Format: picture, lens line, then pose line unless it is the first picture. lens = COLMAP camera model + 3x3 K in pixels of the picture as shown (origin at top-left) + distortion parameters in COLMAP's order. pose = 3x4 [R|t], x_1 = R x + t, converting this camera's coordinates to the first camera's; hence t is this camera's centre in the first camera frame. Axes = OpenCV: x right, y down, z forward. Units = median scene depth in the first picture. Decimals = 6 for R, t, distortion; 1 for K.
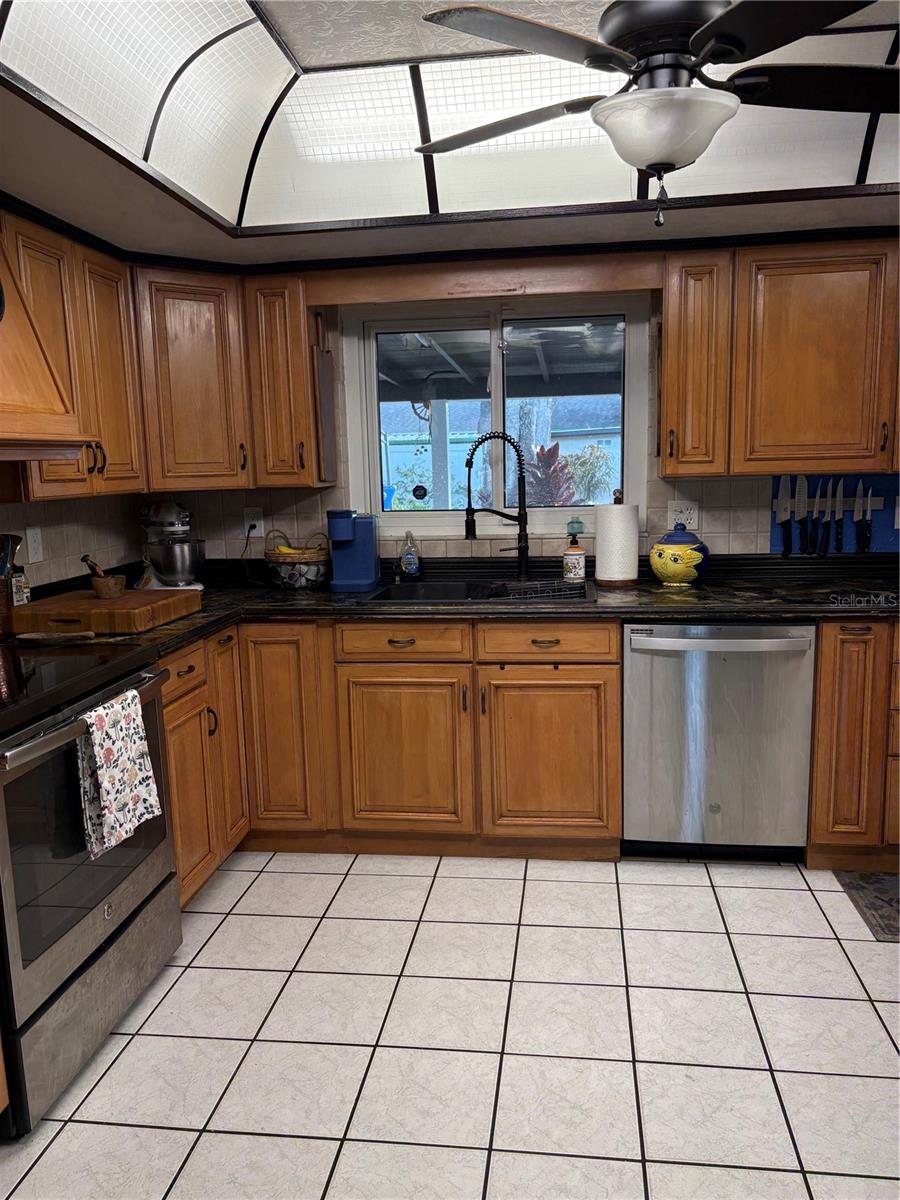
lens RADIAL K [[908.9, 0, 455.7], [0, 908.9, 601.9], [0, 0, 1]] dist [0.043127, -0.056192]
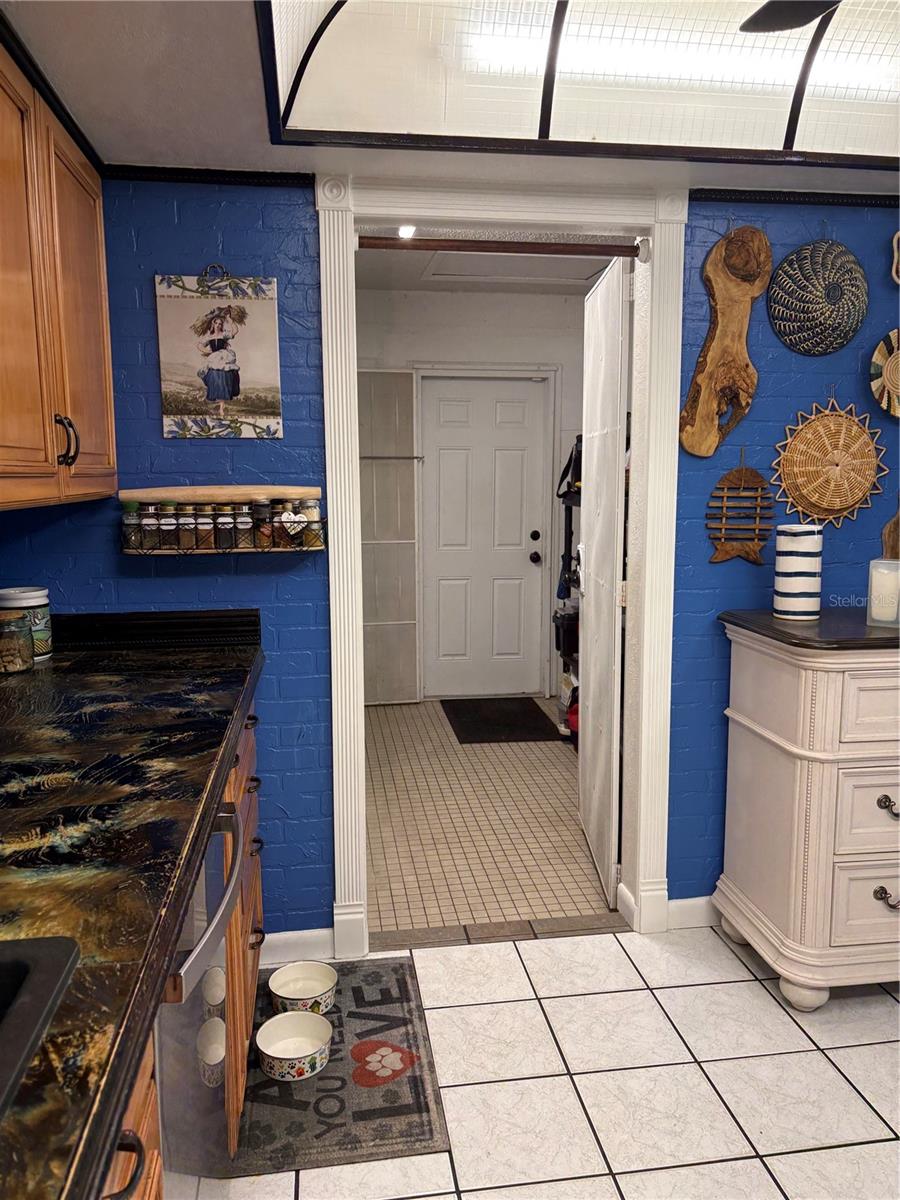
lens RADIAL K [[908.9, 0, 455.7], [0, 908.9, 601.9], [0, 0, 1]] dist [0.043127, -0.056192]
pose [[-0.273013, -0.111078, 0.955576, -0.144305], [0.158465, 0.974550, 0.158557, -0.131466], [-0.948869, 0.194713, -0.248463, 0.913524]]
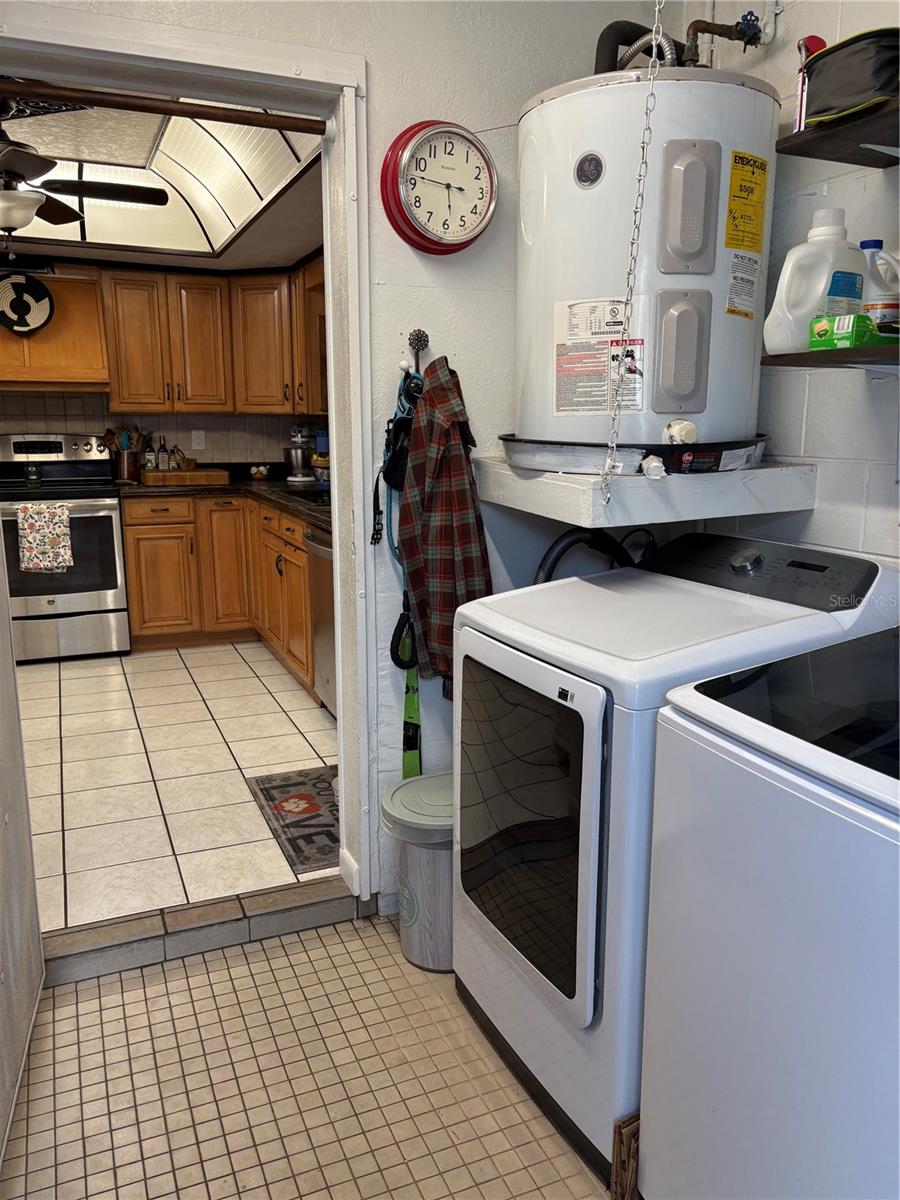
lens RADIAL K [[908.9, 0, 455.7], [0, 908.9, 601.9], [0, 0, 1]] dist [0.043127, -0.056192]
pose [[0.510858, 0.198864, -0.836348, 1.355002], [-0.148239, 0.978681, 0.142160, -0.078293], [0.846788, 0.051356, 0.529446, 0.474513]]
